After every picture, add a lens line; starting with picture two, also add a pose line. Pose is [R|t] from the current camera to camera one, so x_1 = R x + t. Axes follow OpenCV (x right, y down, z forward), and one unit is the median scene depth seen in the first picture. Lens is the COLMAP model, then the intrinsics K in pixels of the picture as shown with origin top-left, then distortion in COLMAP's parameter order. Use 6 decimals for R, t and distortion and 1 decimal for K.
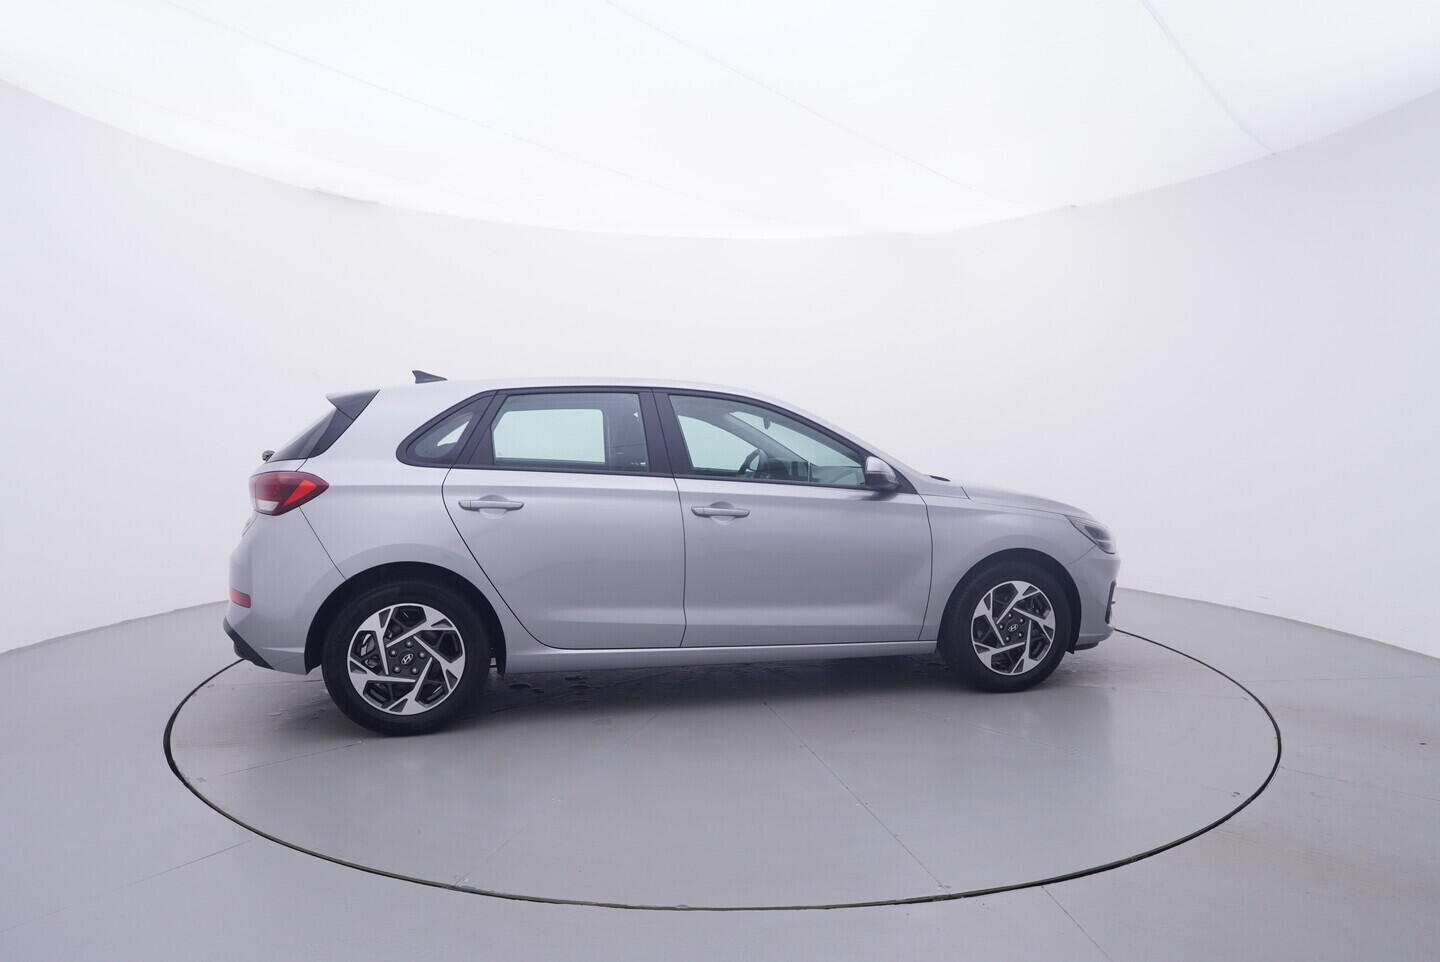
lens RADIAL K [[908.6, 0, 718.8], [0, 908.6, 477.8], [0, 0, 1]] dist [-0.032896, -0.000976]
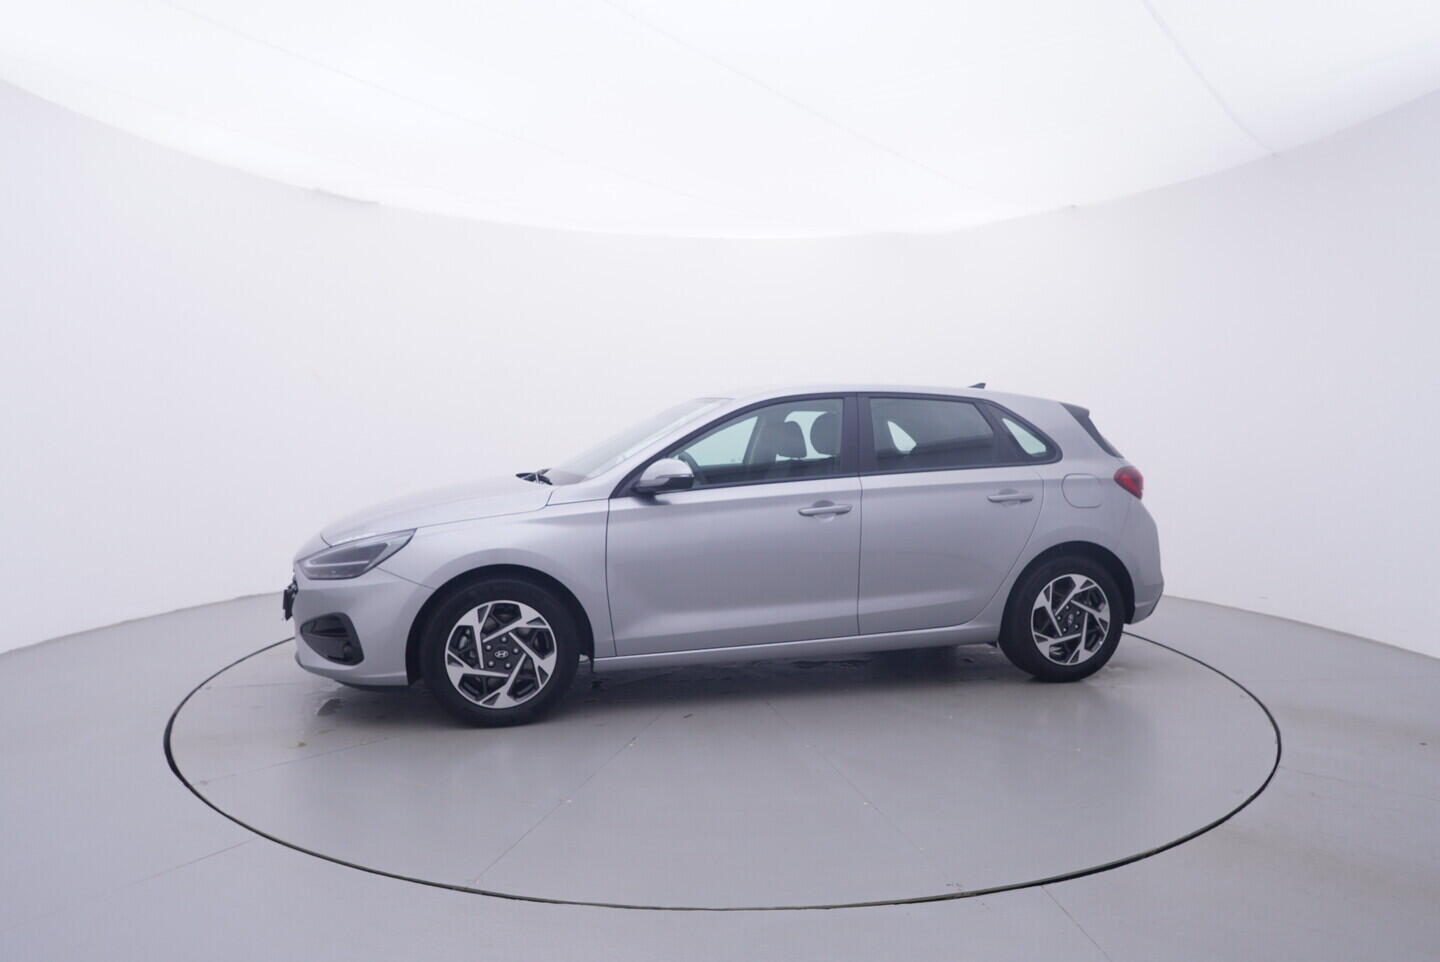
lens RADIAL K [[908.6, 0, 721.2], [0, 908.6, 484.8], [0, 0, 1]] dist [-0.032896, -0.000976]
pose [[0.999845, -0.005827, 0.016616, -0.097819], [0.005691, 0.999950, 0.008185, 0.000023], [-0.016662, -0.008089, 0.999828, -0.032607]]
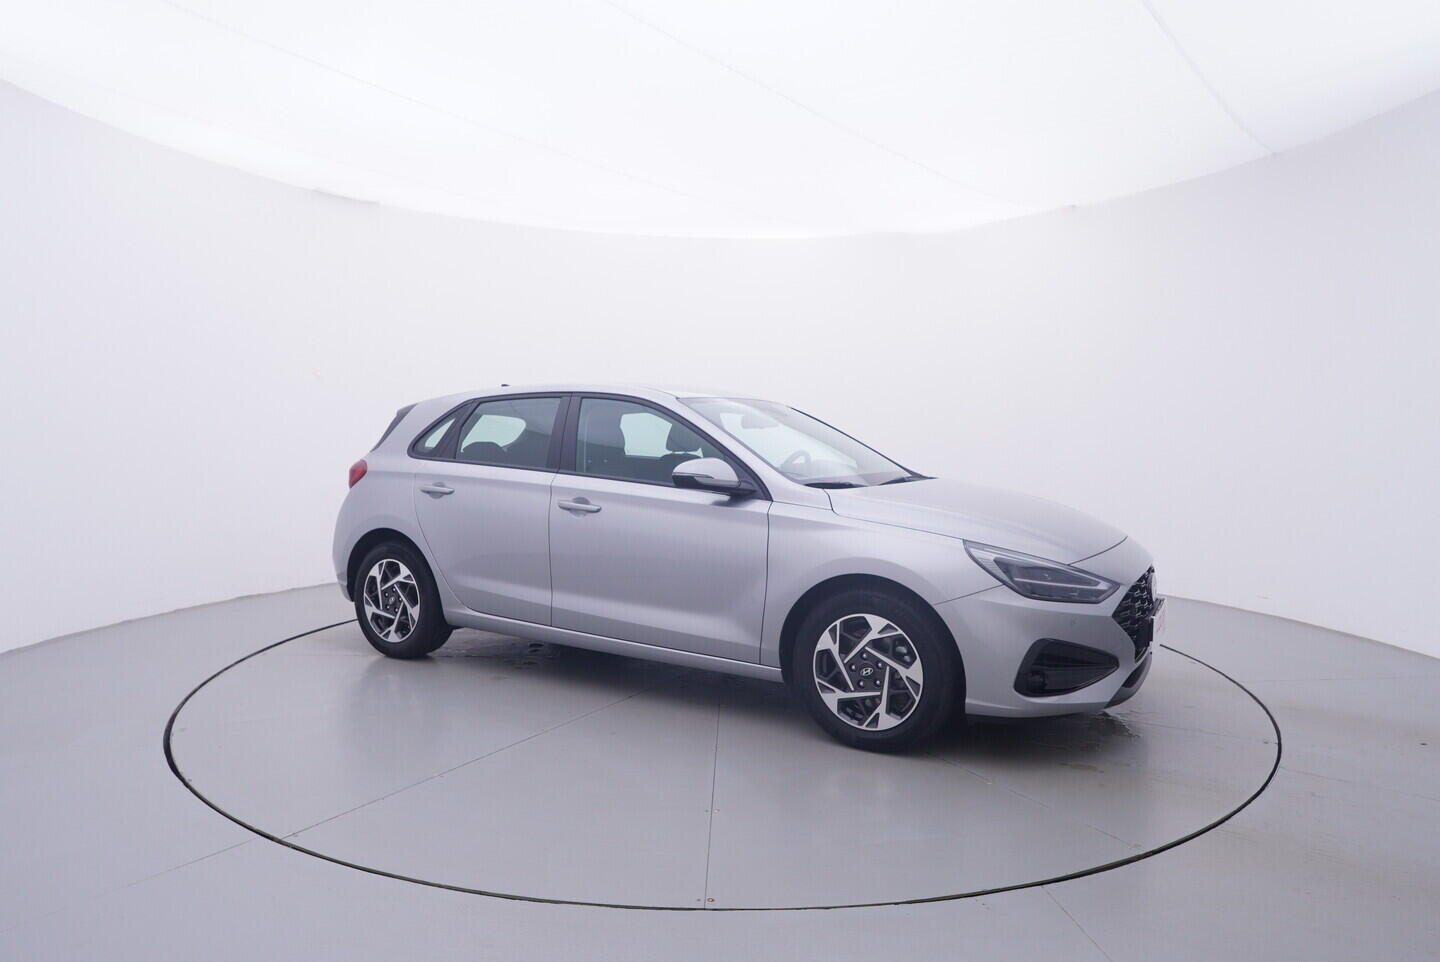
lens RADIAL K [[964.6, 0, 724.4], [0, 964.6, 484.0], [0, 0, 1]] dist [-0.048957, 0.007971]
pose [[0.696210, 0.034186, -0.717023, 0.900138], [-0.045226, 0.998970, 0.003714, -0.000709], [0.716412, 0.029842, 0.697039, 0.314776]]
